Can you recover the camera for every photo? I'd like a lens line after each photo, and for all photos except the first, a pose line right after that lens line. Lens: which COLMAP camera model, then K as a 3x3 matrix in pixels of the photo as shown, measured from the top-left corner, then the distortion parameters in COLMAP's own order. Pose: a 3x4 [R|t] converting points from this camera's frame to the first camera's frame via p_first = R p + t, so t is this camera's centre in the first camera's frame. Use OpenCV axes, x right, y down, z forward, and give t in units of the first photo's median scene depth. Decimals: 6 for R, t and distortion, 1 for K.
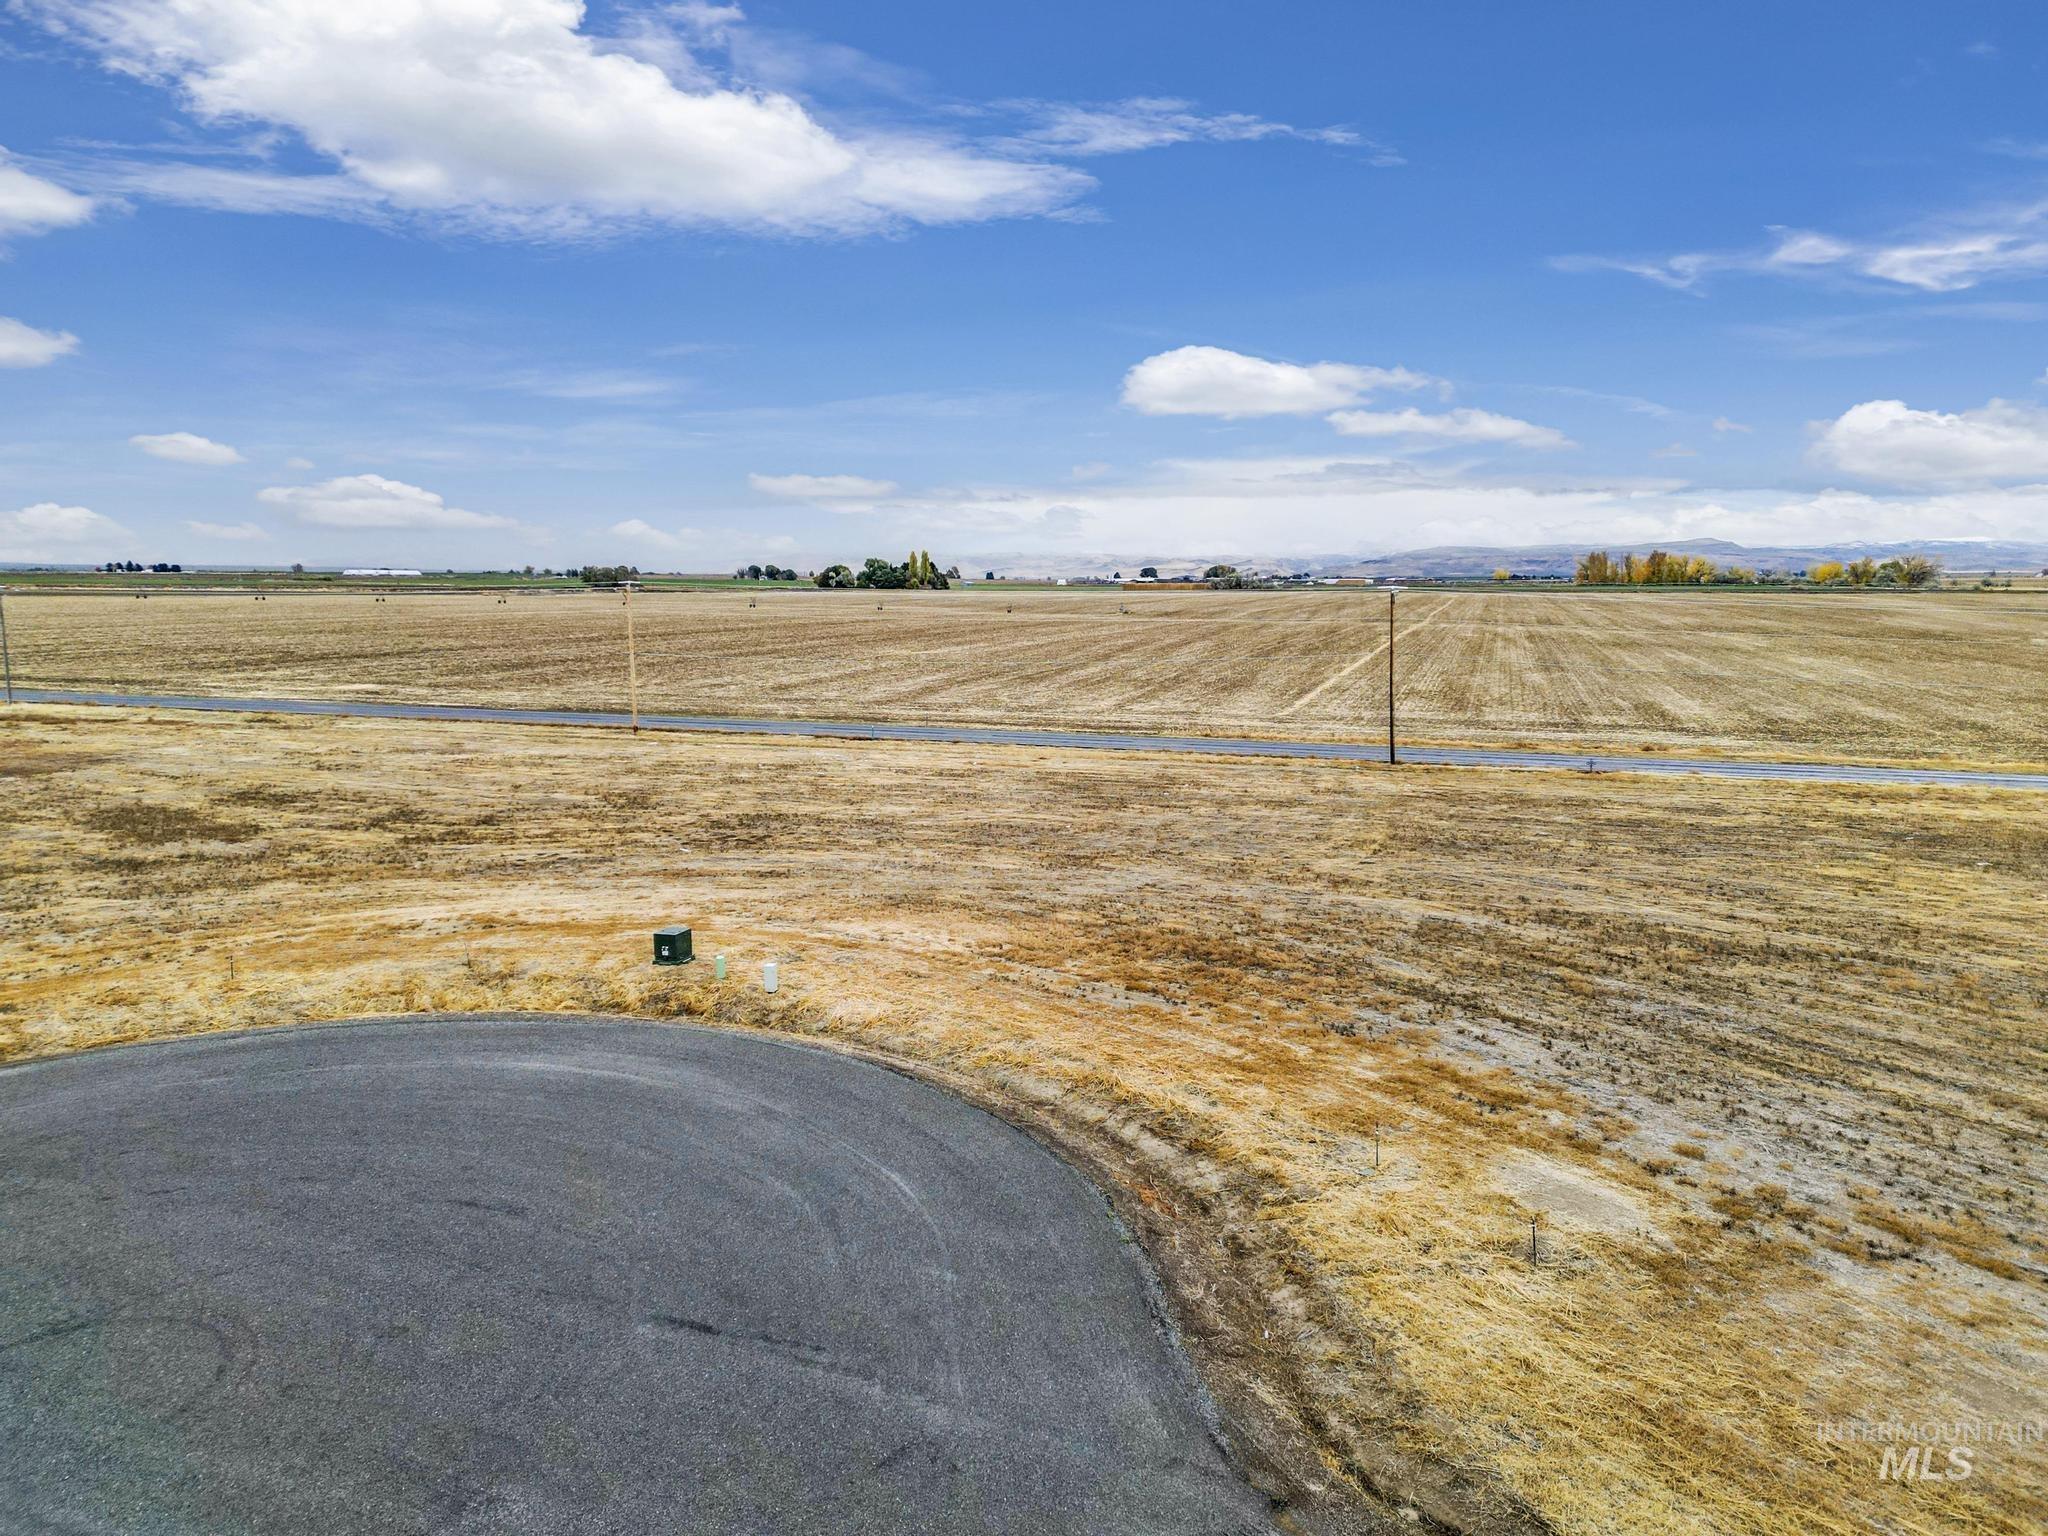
lens RADIAL K [[1416.1, 0, 1069.3], [0, 1416.1, 769.9], [0, 0, 1]] dist [0.082541, -0.072587]
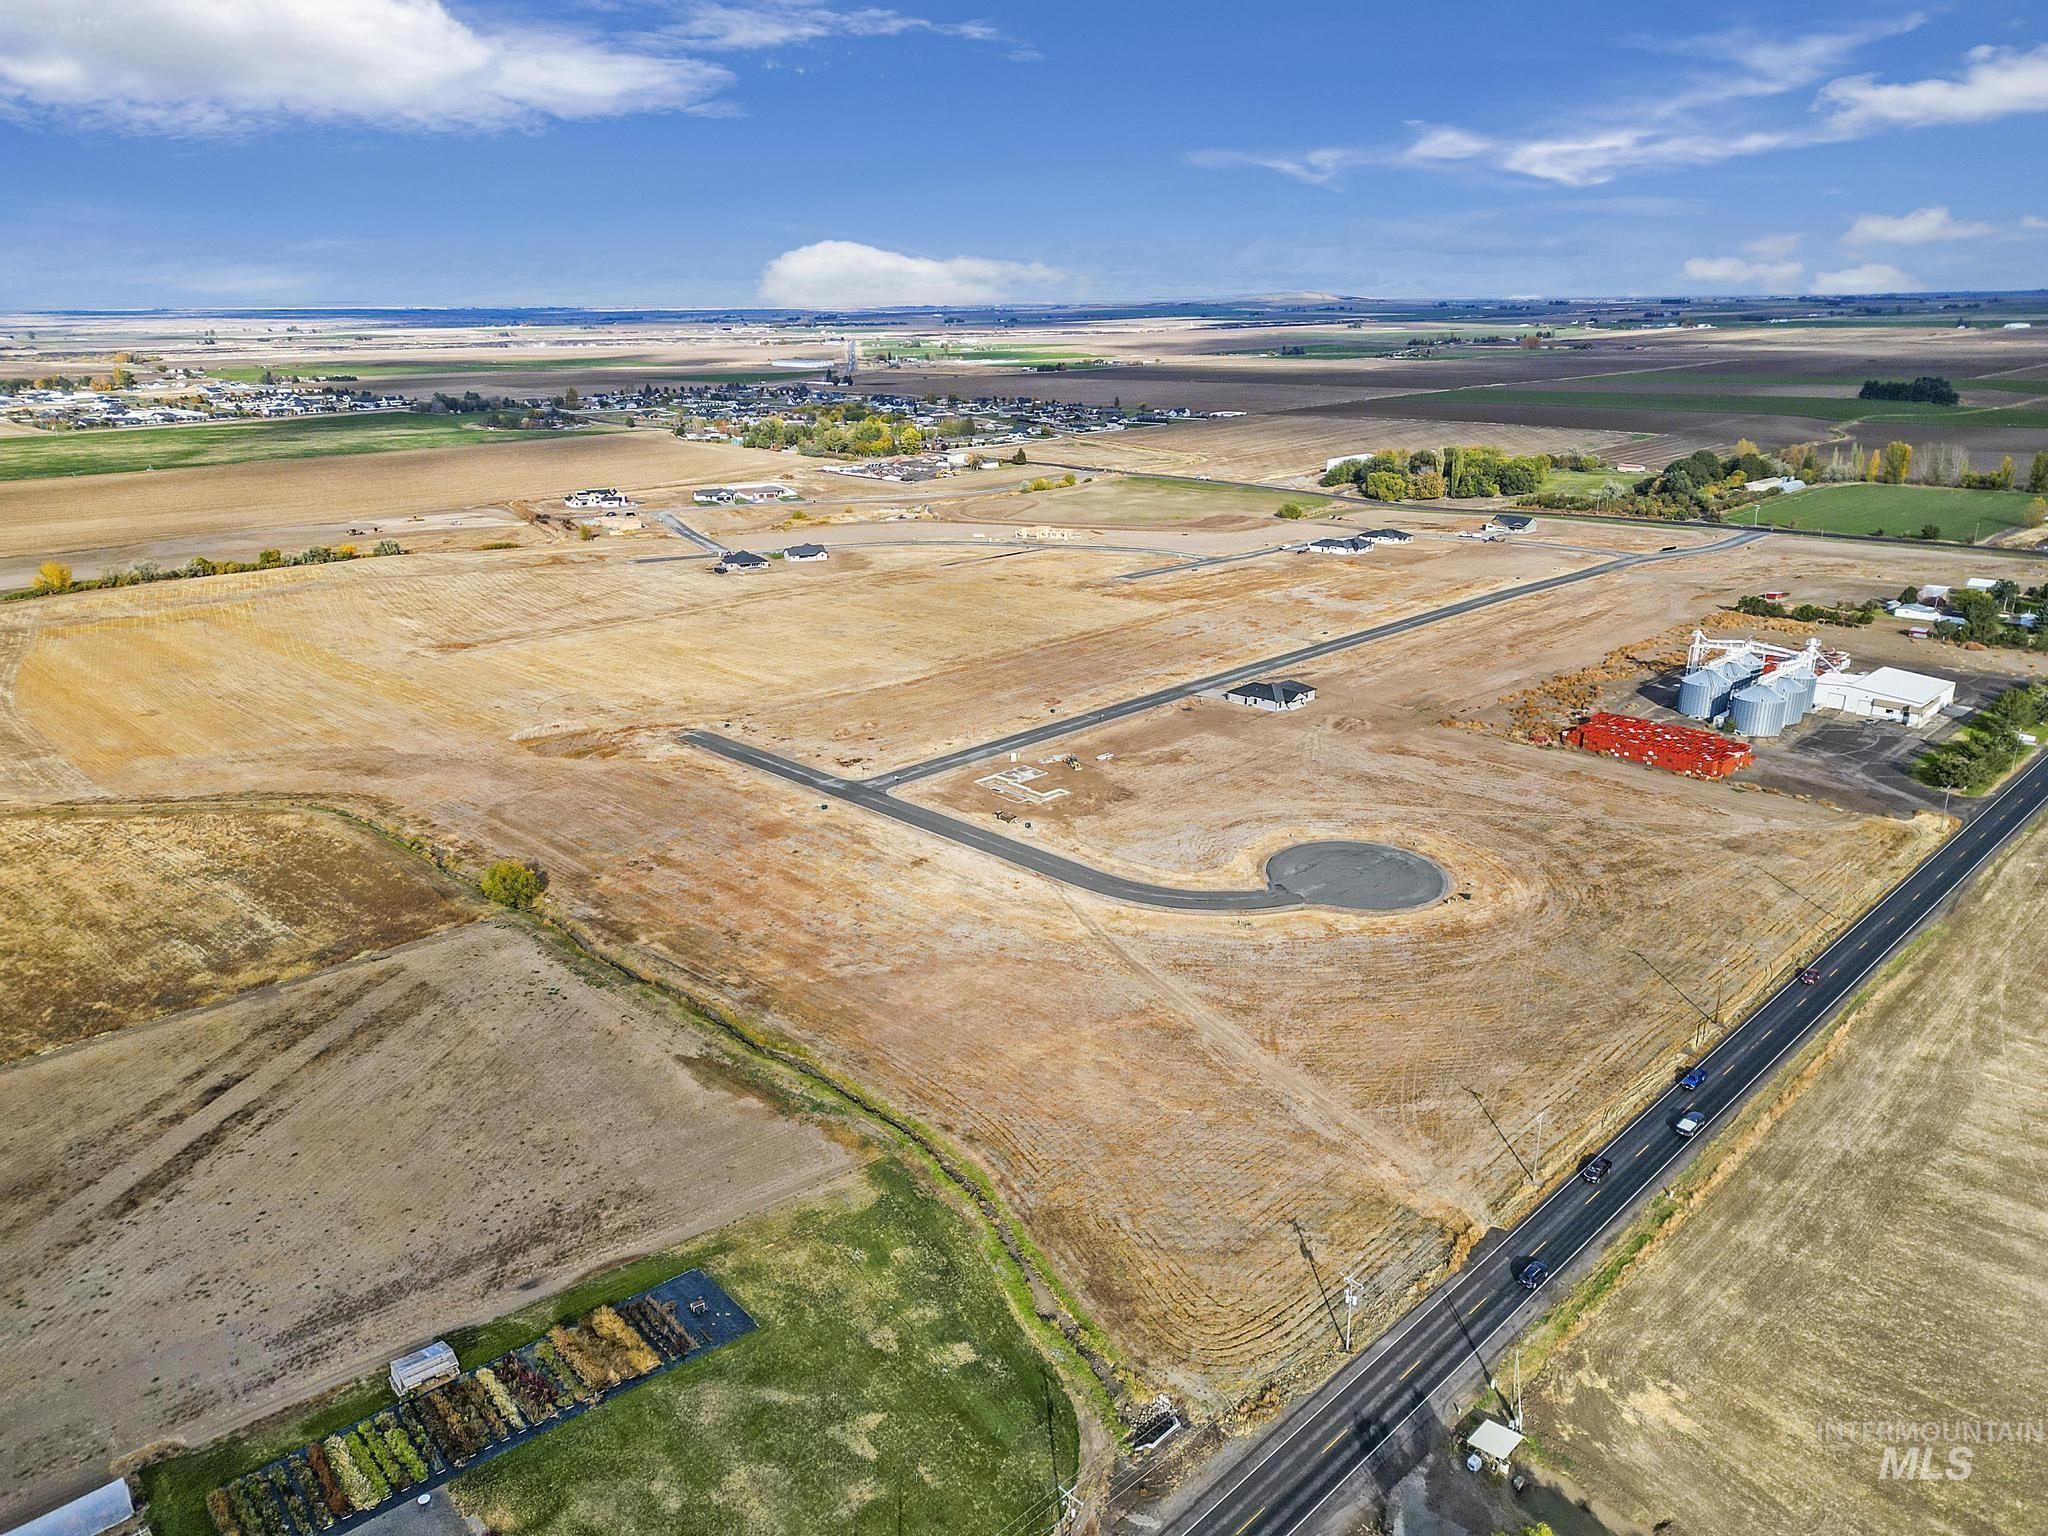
lens RADIAL K [[1407.3, 0, 1044.1], [0, 1407.3, 761.3], [0, 0, 1]] dist [0.094092, -0.096289]
pose [[-0.468747, 0.277218, -0.838705, 6.564931], [-0.109199, 0.924010, 0.366444, -2.906238], [0.876557, 0.263355, -0.402855, 2.047683]]
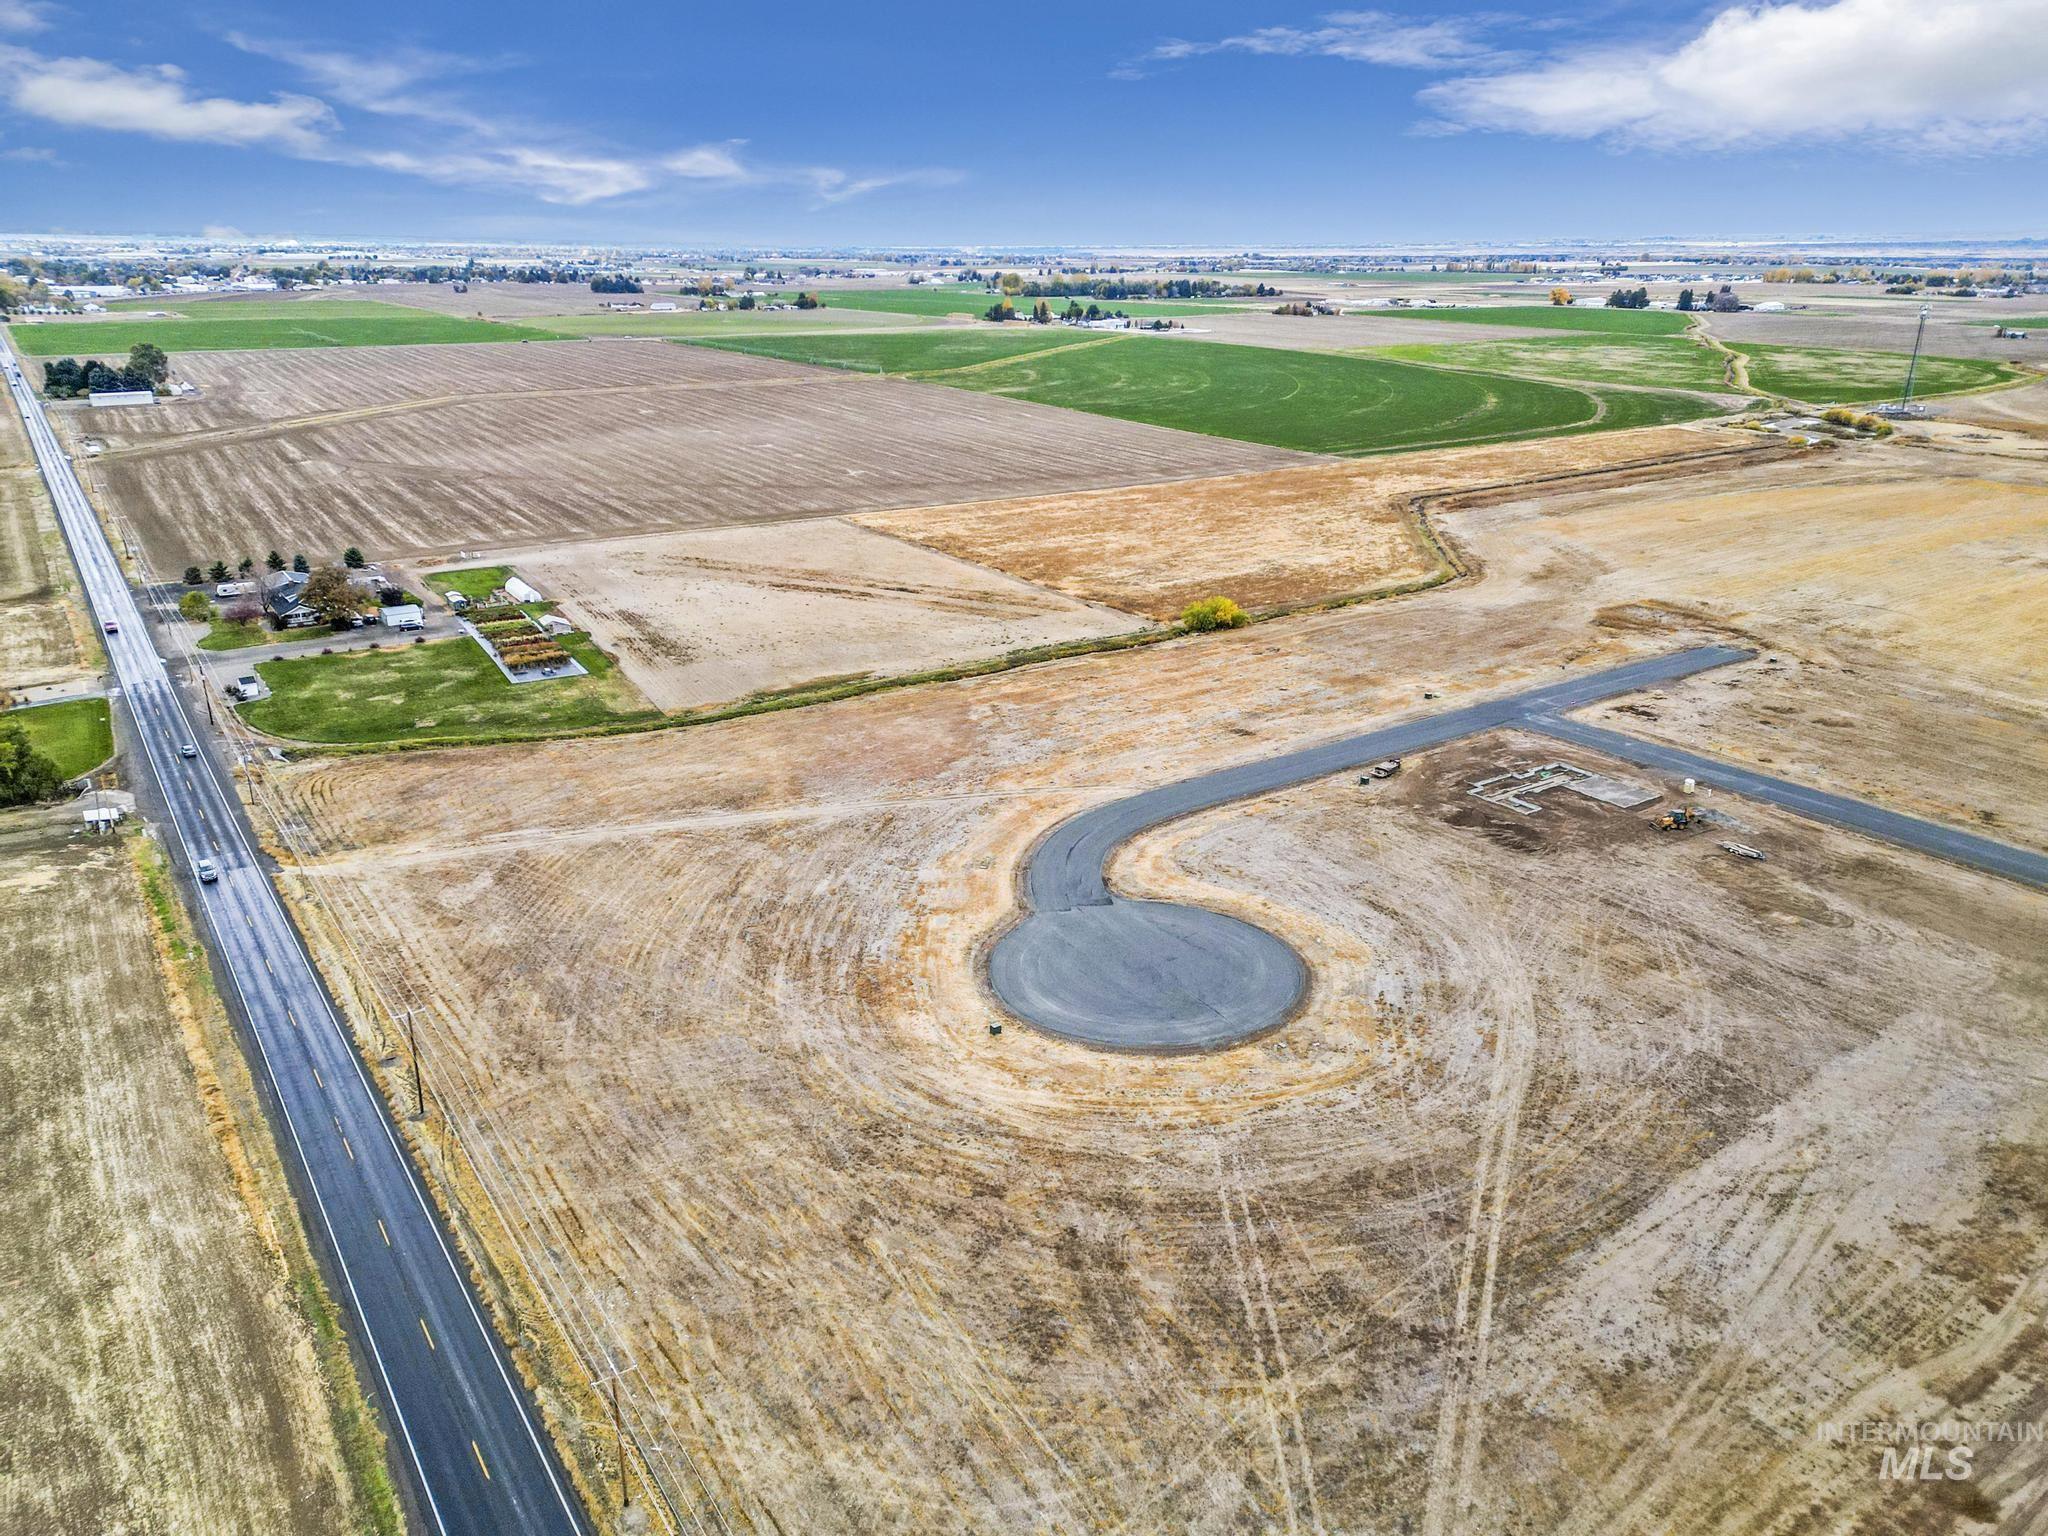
lens RADIAL K [[1443.8, 0, 1028.8], [0, 1443.8, 780.0], [0, 0, 1]] dist [0.092543, -0.094219]
pose [[-0.785205, -0.215340, 0.580588, -2.604174], [0.081966, 0.893194, 0.442138, -2.253553], [-0.613787, 0.394757, -0.683690, 3.634026]]
